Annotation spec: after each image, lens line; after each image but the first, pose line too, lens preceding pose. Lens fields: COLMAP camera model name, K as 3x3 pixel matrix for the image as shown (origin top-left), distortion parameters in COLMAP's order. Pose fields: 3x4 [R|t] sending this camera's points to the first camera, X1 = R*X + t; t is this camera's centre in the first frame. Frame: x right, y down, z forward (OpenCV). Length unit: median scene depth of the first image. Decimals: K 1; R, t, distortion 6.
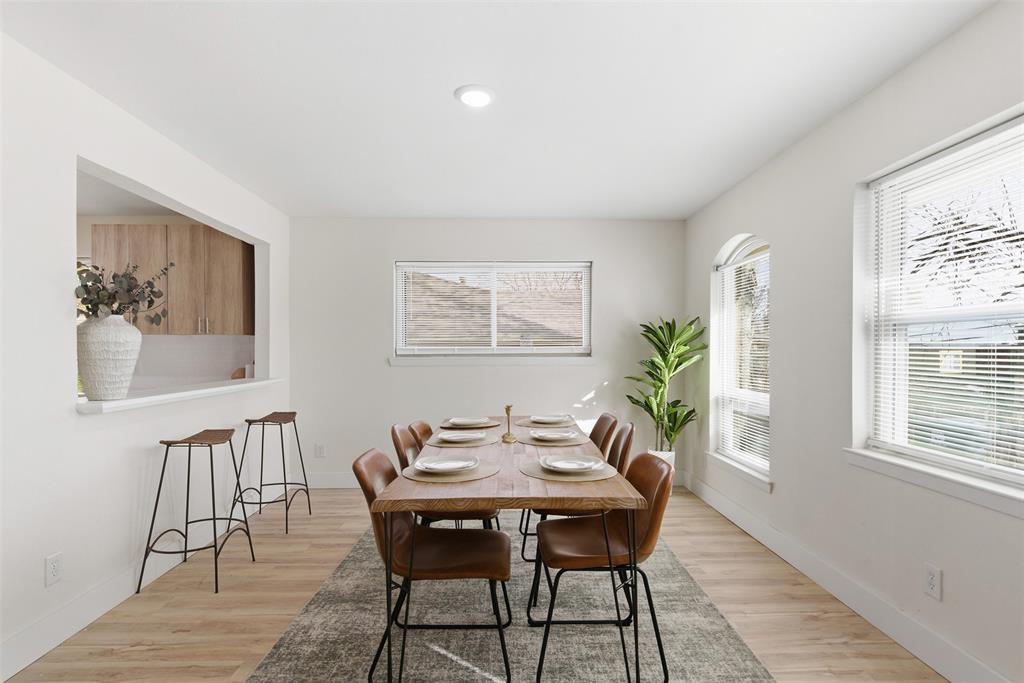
lens RADIAL K [[515.2, 0, 508.5], [0, 515.2, 352.2], [0, 0, 1]] dist [0.001352, -0.000312]
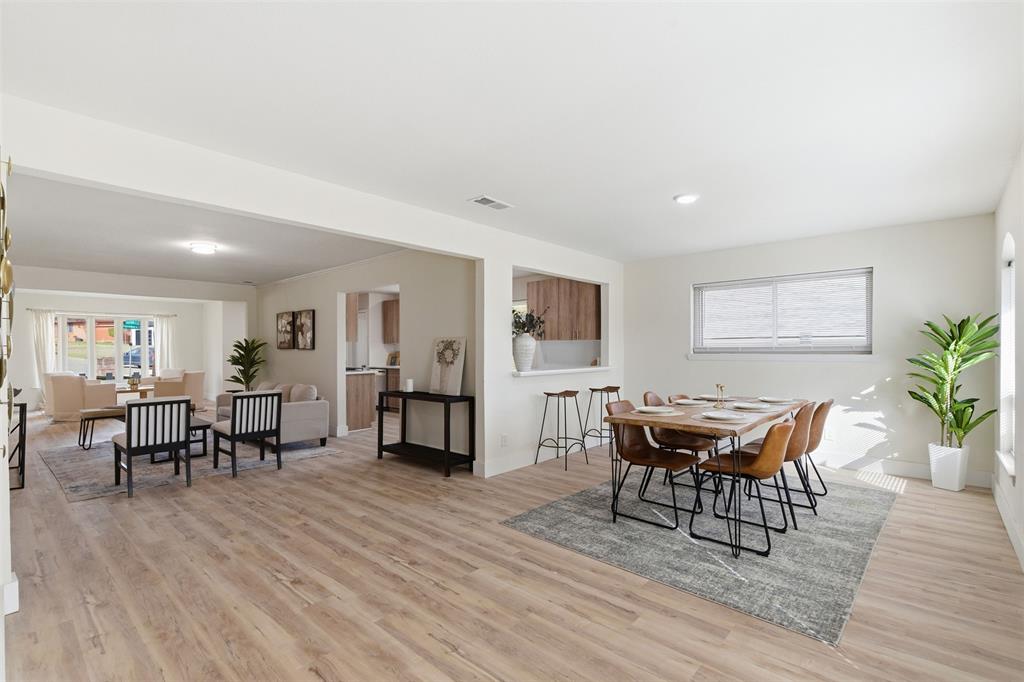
lens RADIAL K [[466.5, 0, 508.5], [0, 466.5, 347.7], [0, 0, 1]] dist [0.001434, -0.000100]
pose [[0.725971, -0.003698, -0.687716, 0.508569], [-0.001539, 0.999974, -0.007003, 0.004867], [0.687724, 0.006142, 0.725947, -0.459512]]
